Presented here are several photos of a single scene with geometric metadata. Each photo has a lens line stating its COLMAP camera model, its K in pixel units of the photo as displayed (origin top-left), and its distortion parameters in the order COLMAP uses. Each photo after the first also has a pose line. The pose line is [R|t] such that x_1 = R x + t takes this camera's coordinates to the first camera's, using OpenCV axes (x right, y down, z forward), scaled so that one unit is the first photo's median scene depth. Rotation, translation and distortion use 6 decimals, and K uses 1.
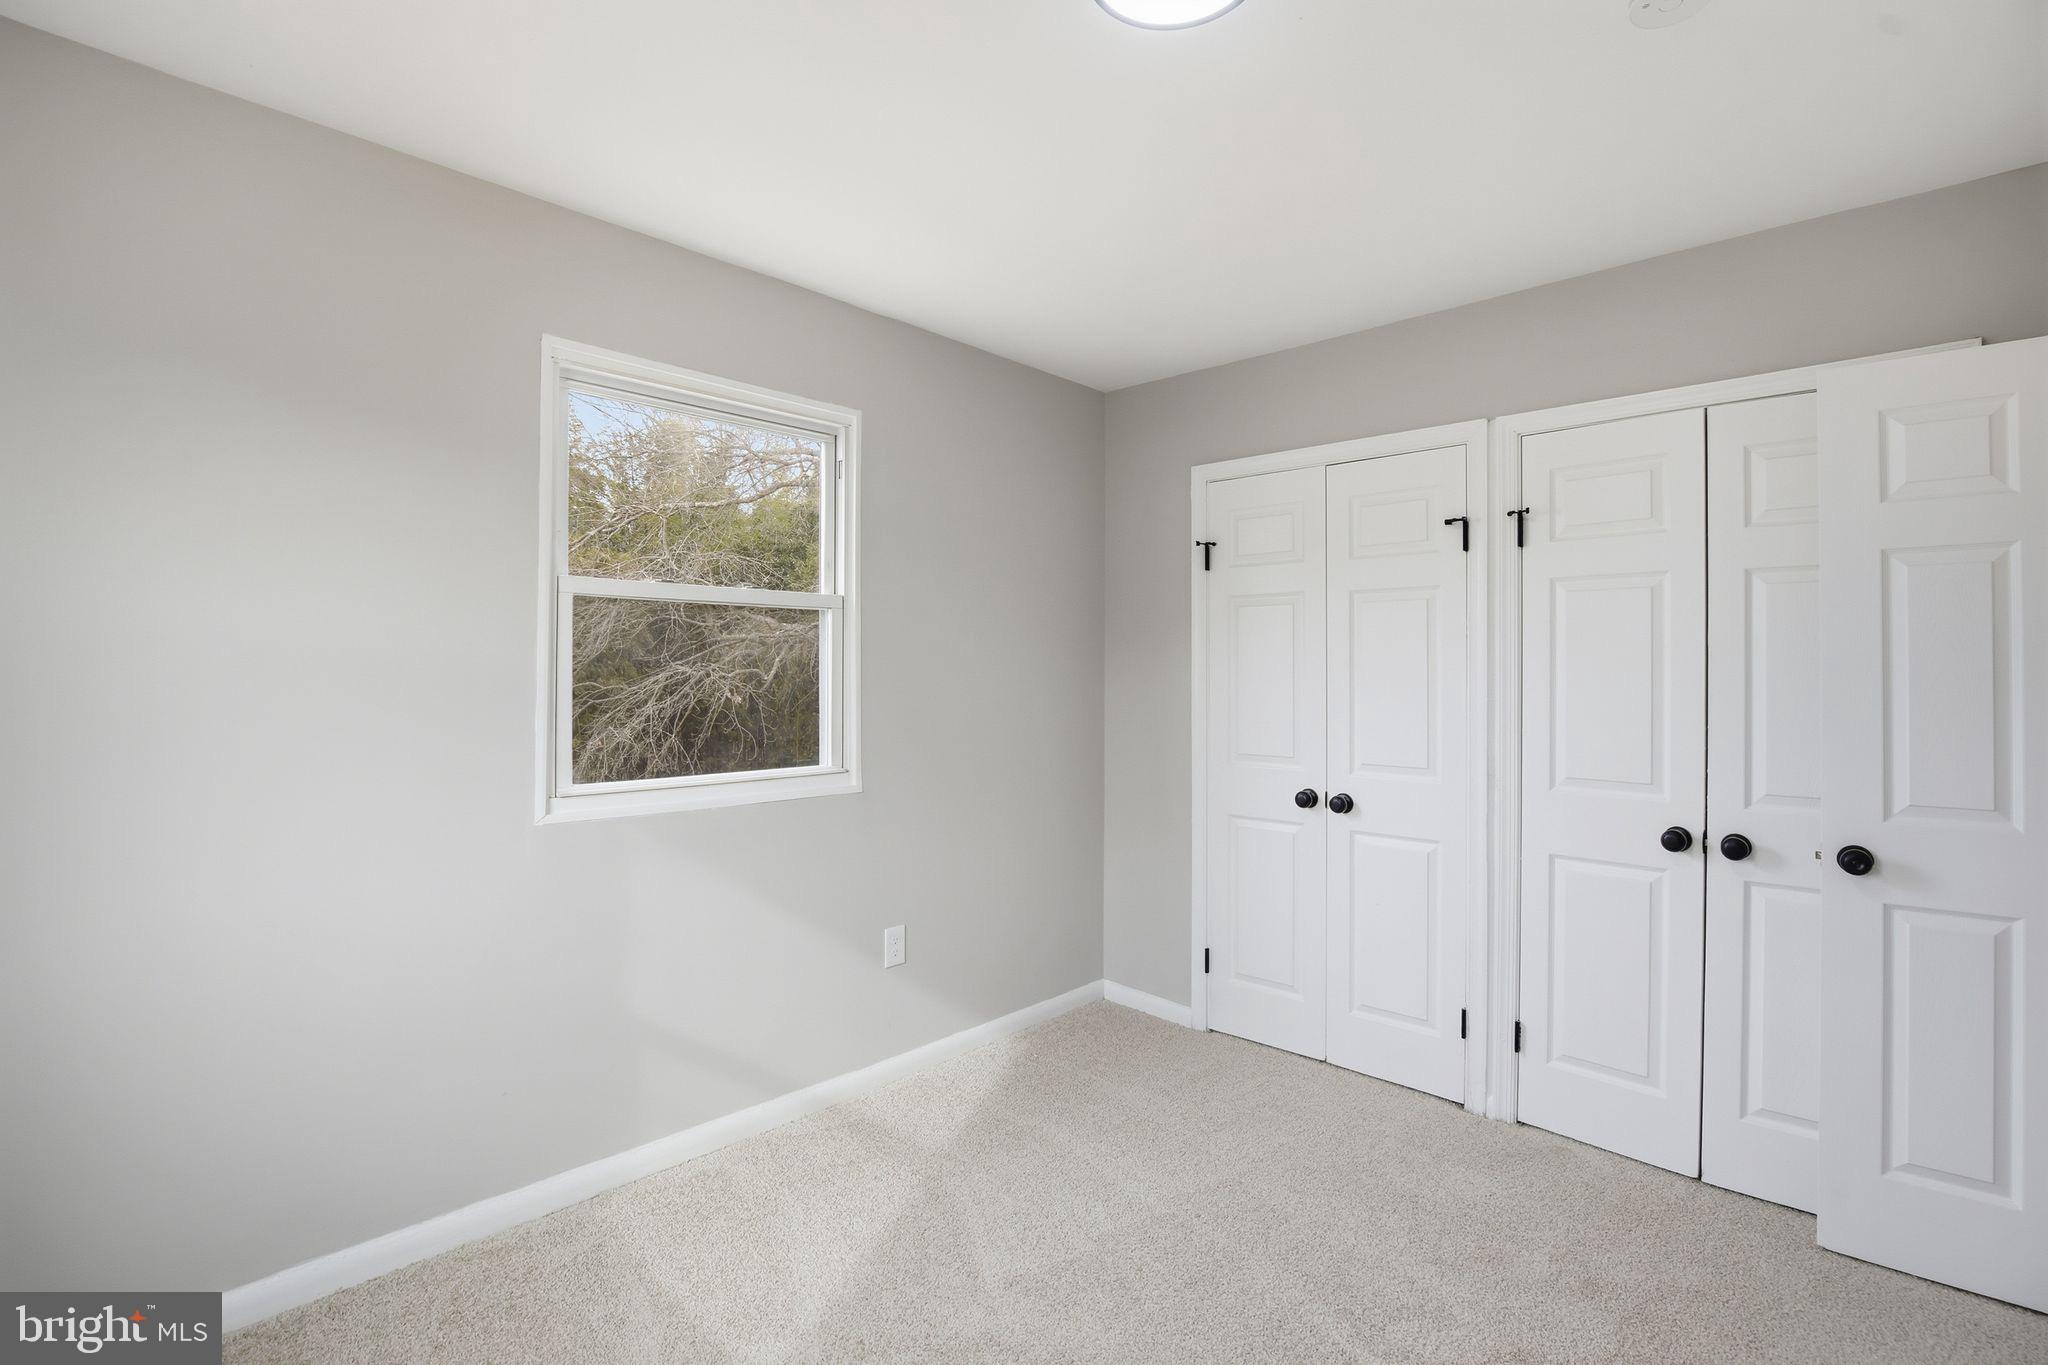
lens RADIAL K [[941.7, 0, 1026.5], [0, 941.7, 671.4], [0, 0, 1]] dist [-0.035227, 0.004971]
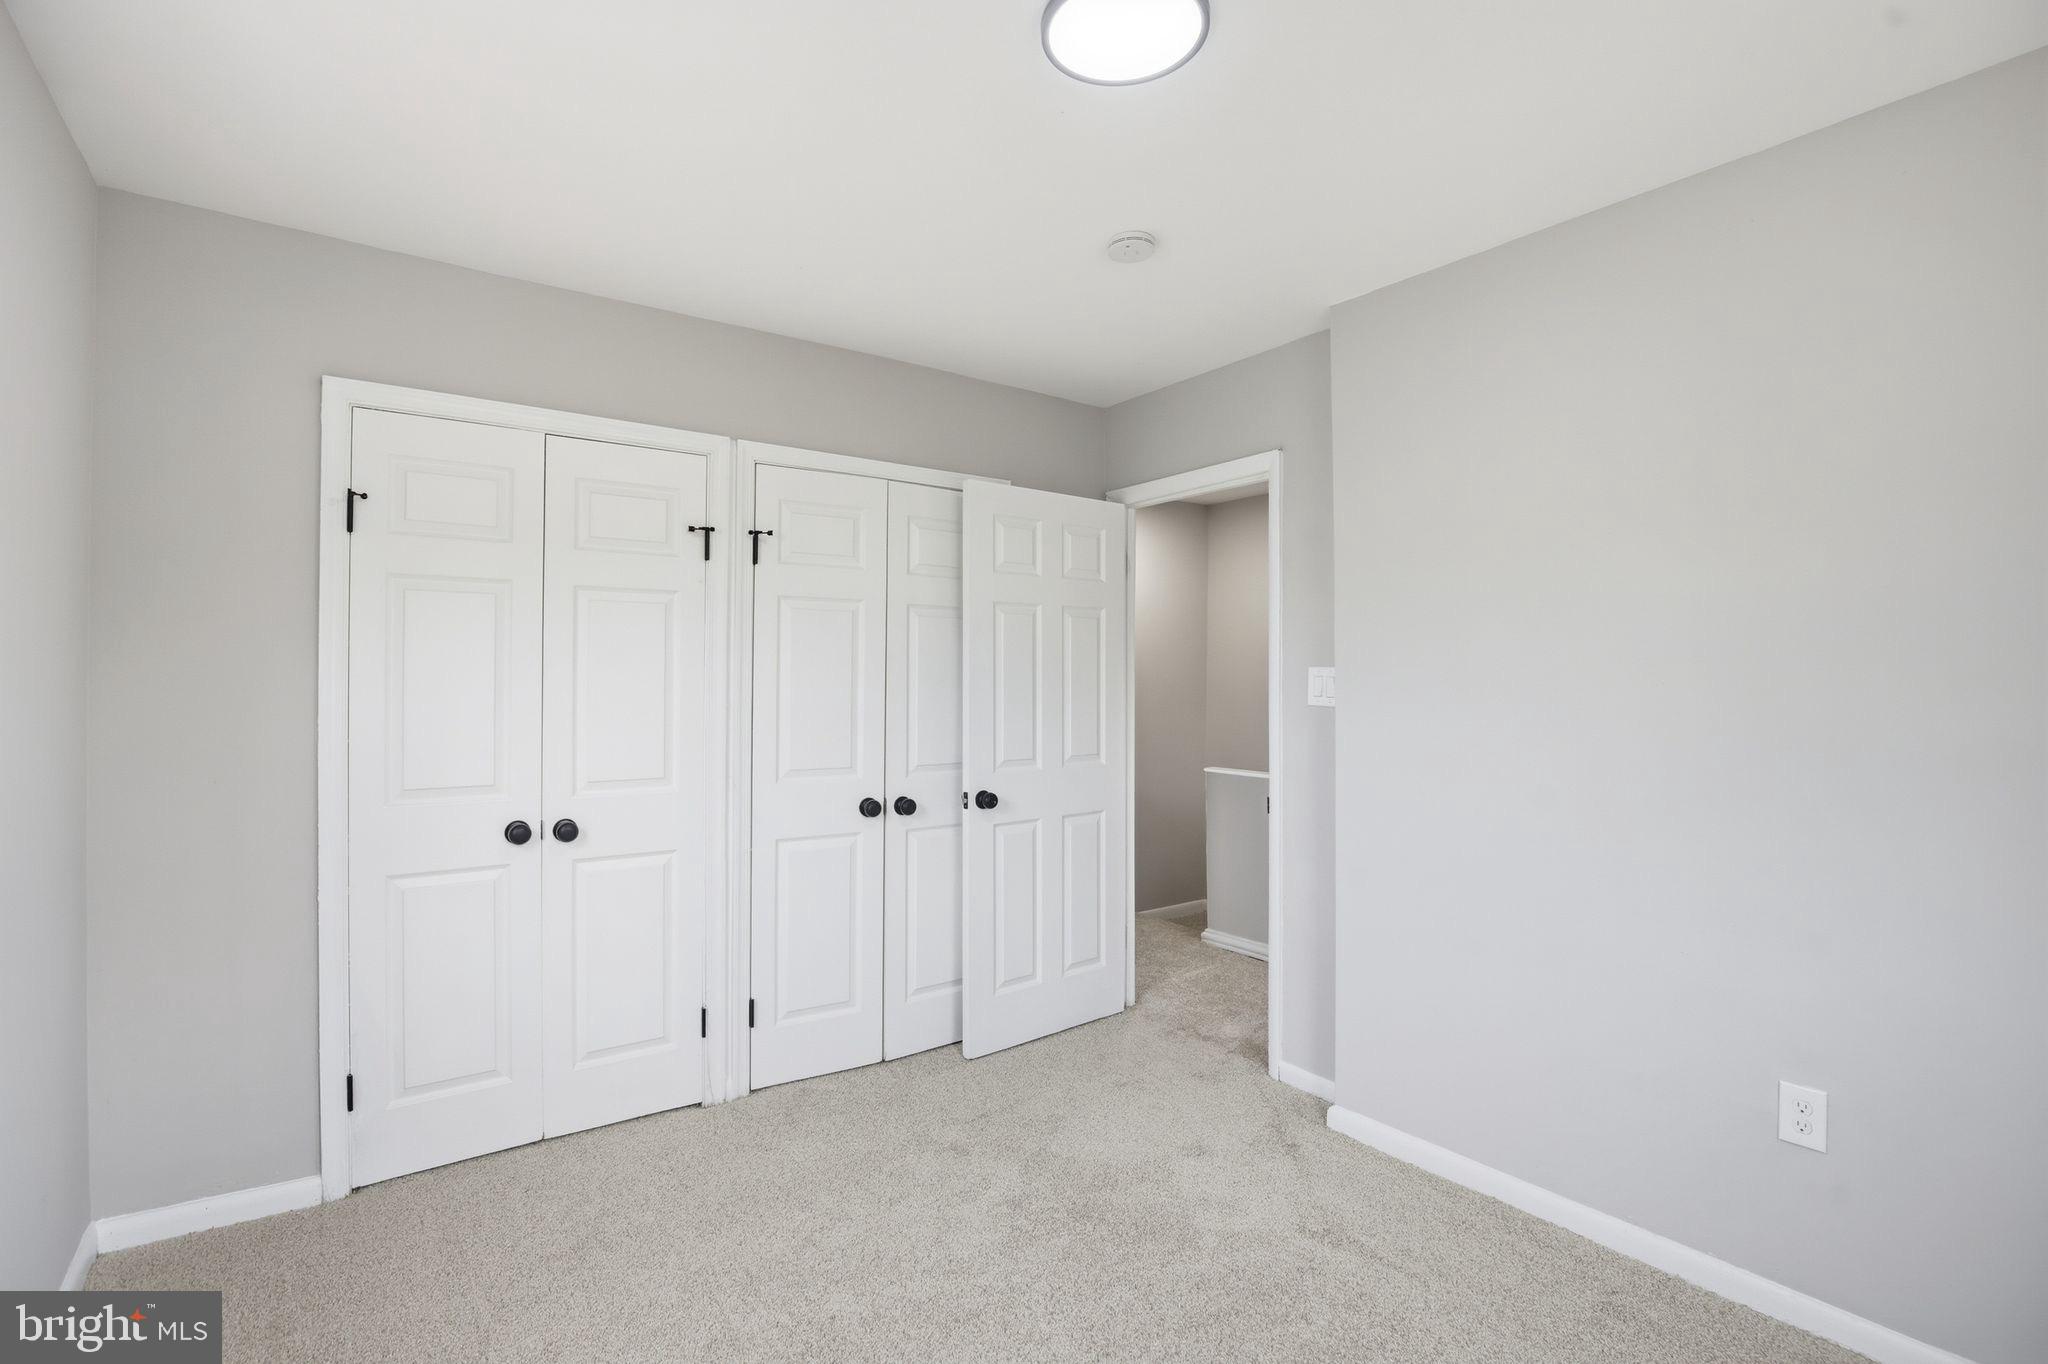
lens RADIAL K [[941.7, 0, 1031.5], [0, 941.7, 678.2], [0, 0, 1]] dist [-0.035227, 0.004971]
pose [[0.179550, -0.002087, 0.983747, -0.480302], [-0.002863, 0.999992, 0.002644, -0.003549], [-0.983745, -0.003291, 0.179543, 0.470882]]
